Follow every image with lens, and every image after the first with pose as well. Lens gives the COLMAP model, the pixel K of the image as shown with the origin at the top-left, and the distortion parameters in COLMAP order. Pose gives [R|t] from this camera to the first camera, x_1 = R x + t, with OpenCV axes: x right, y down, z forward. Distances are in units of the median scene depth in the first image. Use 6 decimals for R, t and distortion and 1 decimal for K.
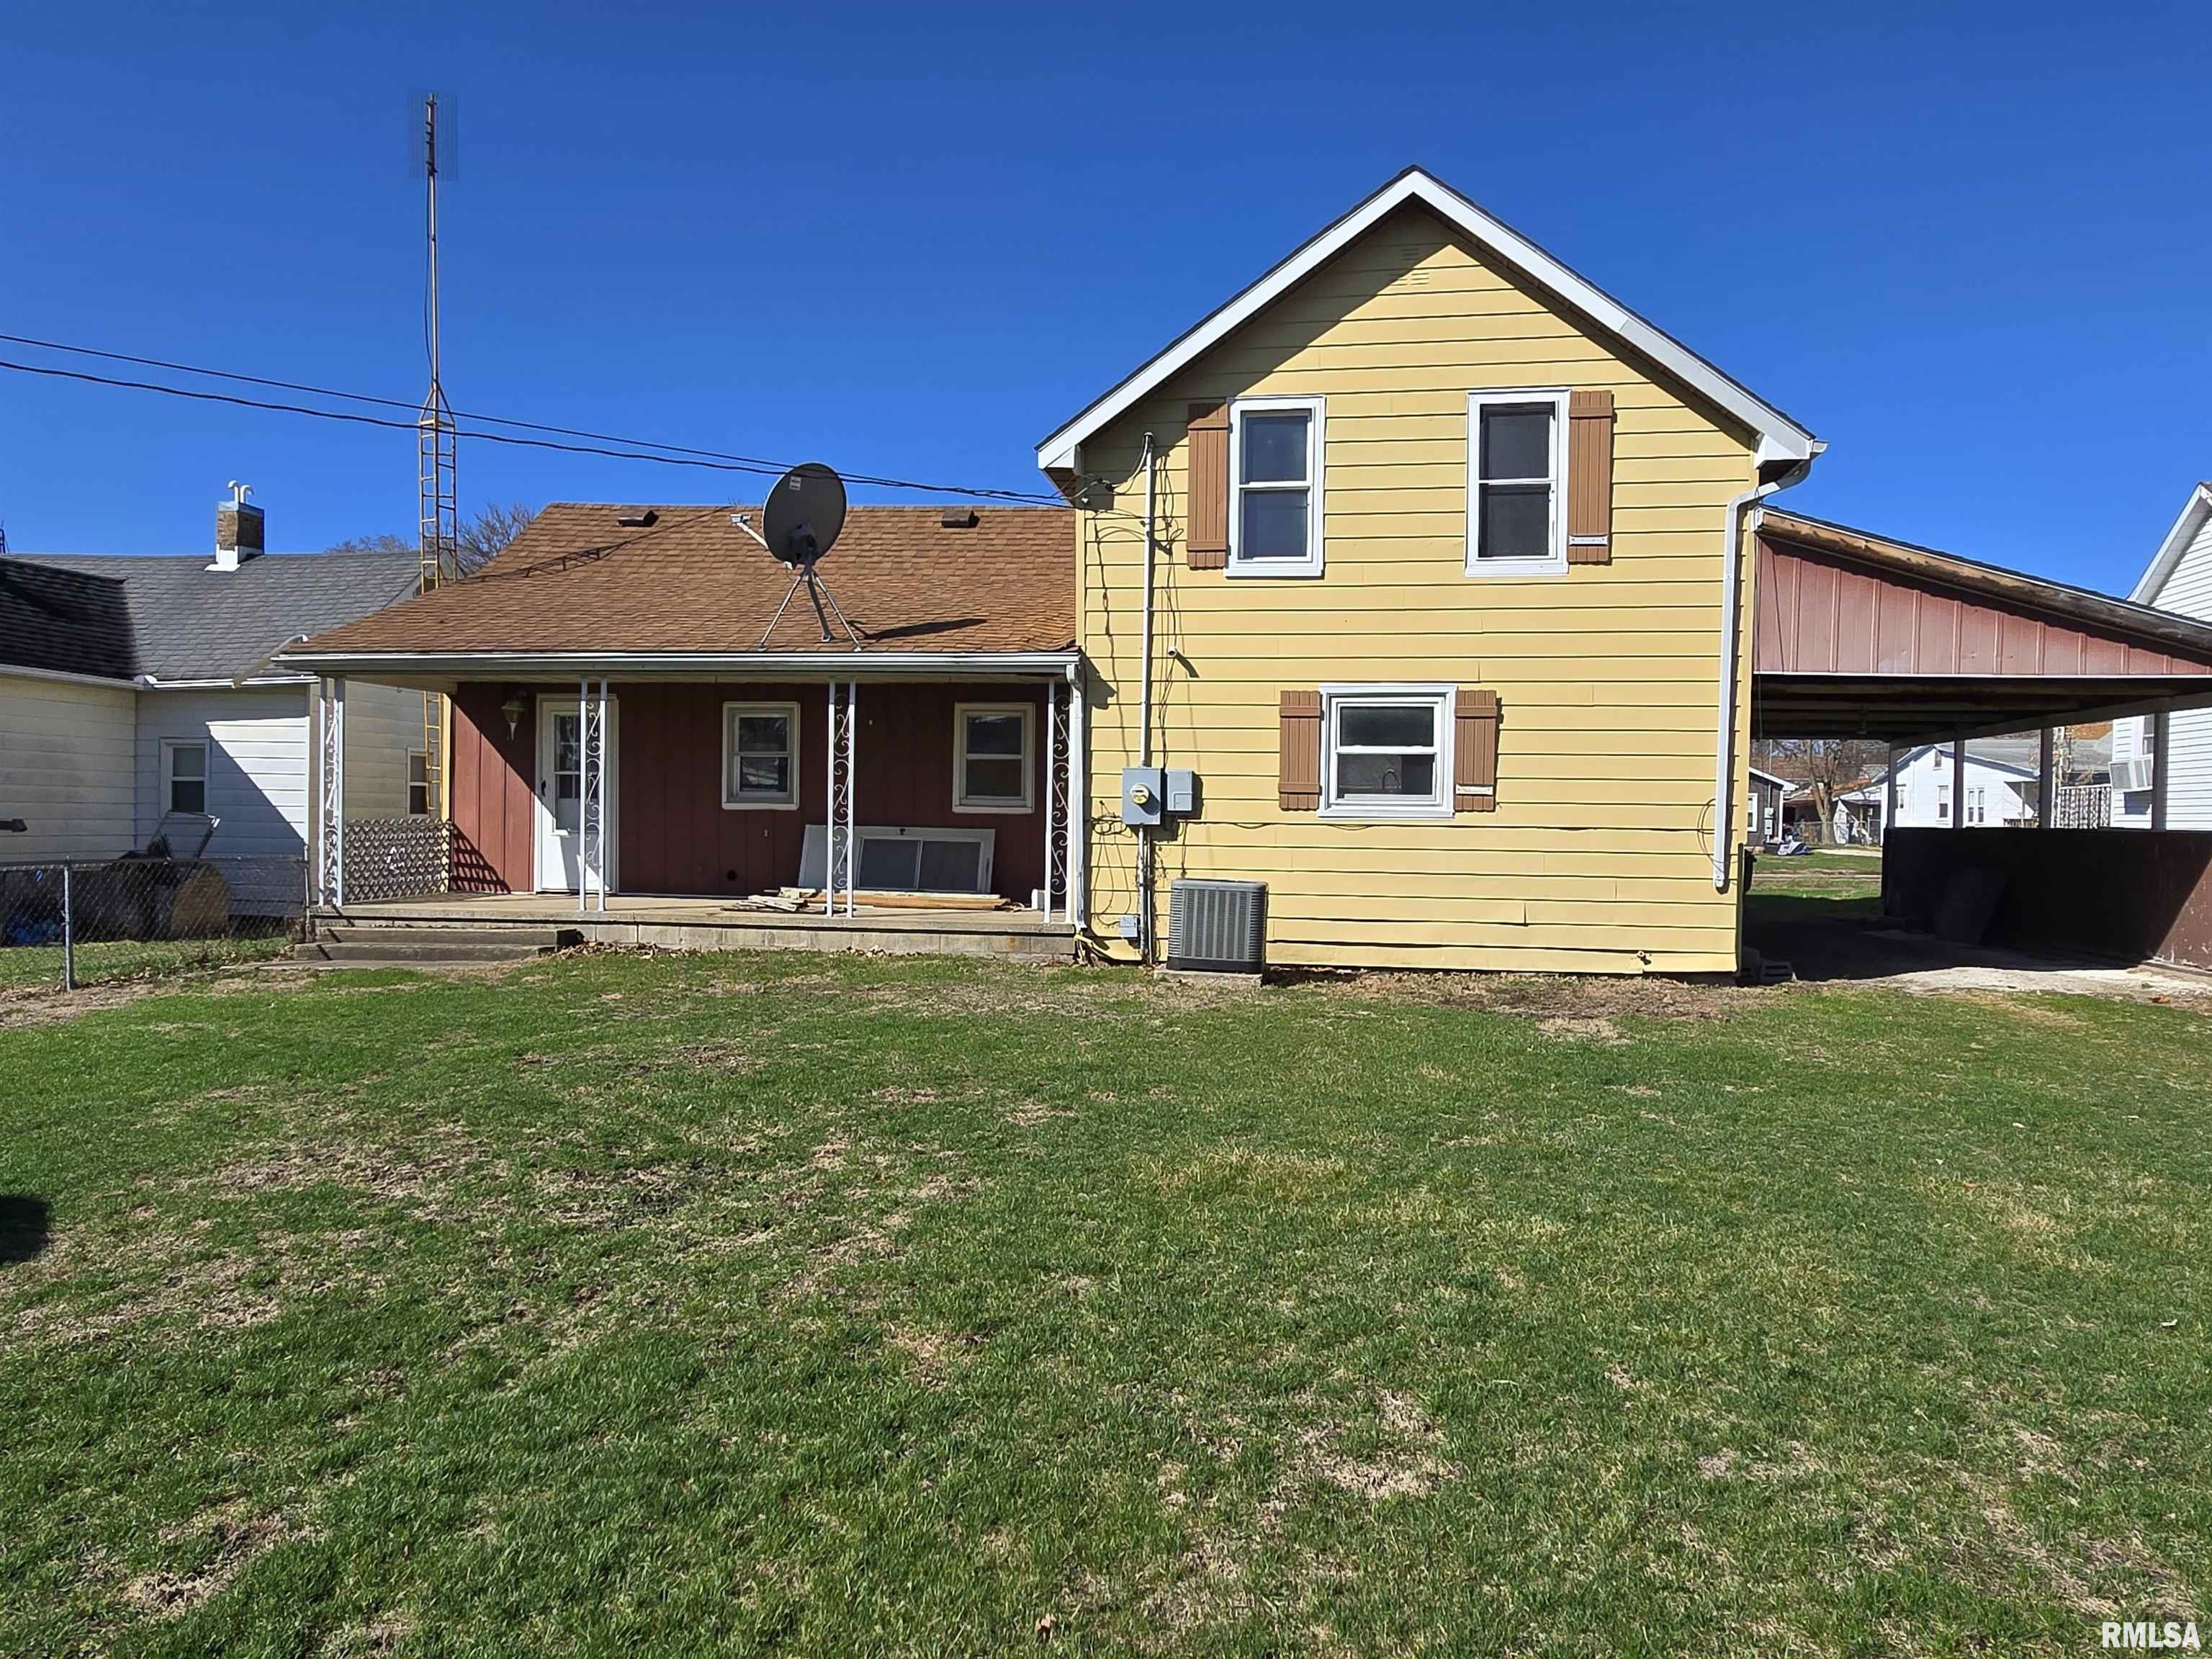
lens RADIAL K [[911.0, 0, 1103.0], [0, 911.0, 820.5], [0, 0, 1]] dist [0.002088, 0.000384]
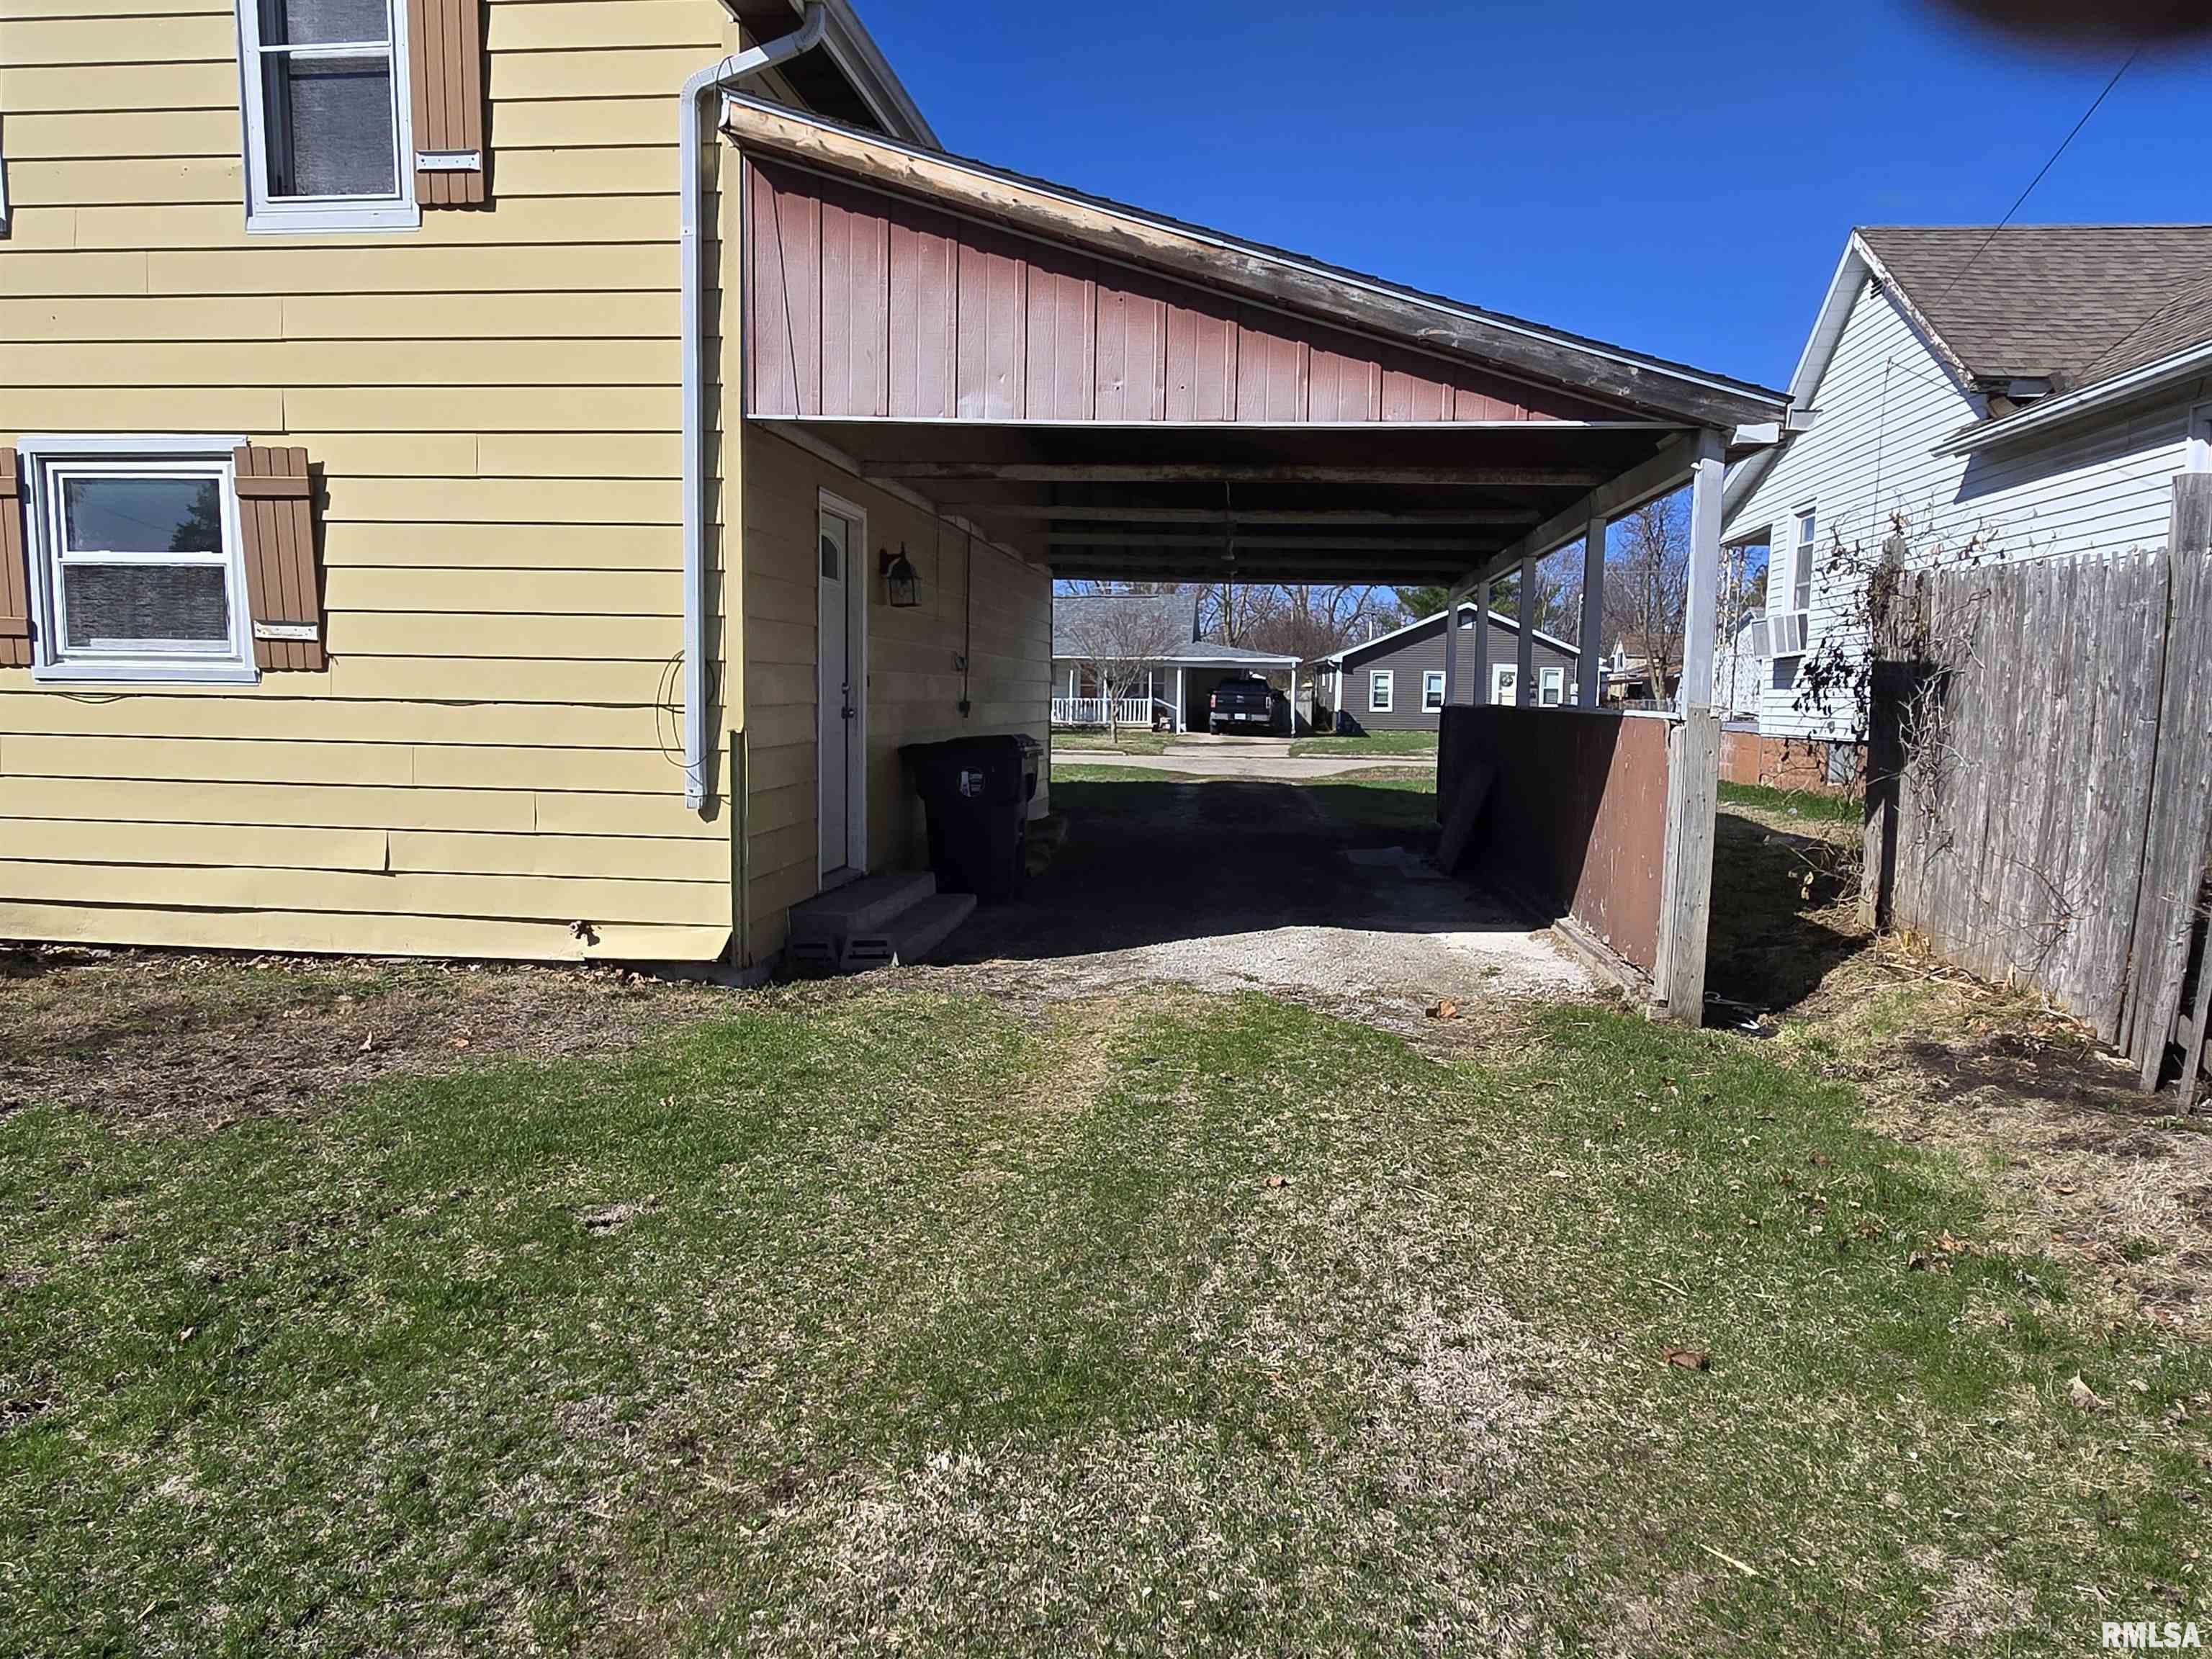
lens RADIAL K [[891.2, 0, 1106.2], [0, 891.2, 743.9], [0, 0, 1]] dist [-0.000164, -0.000091]
pose [[0.999542, 0.004463, 0.029920, 0.889642], [-0.006122, 0.998436, 0.055571, 0.001369], [-0.029625, -0.055729, 0.998006, 0.443901]]
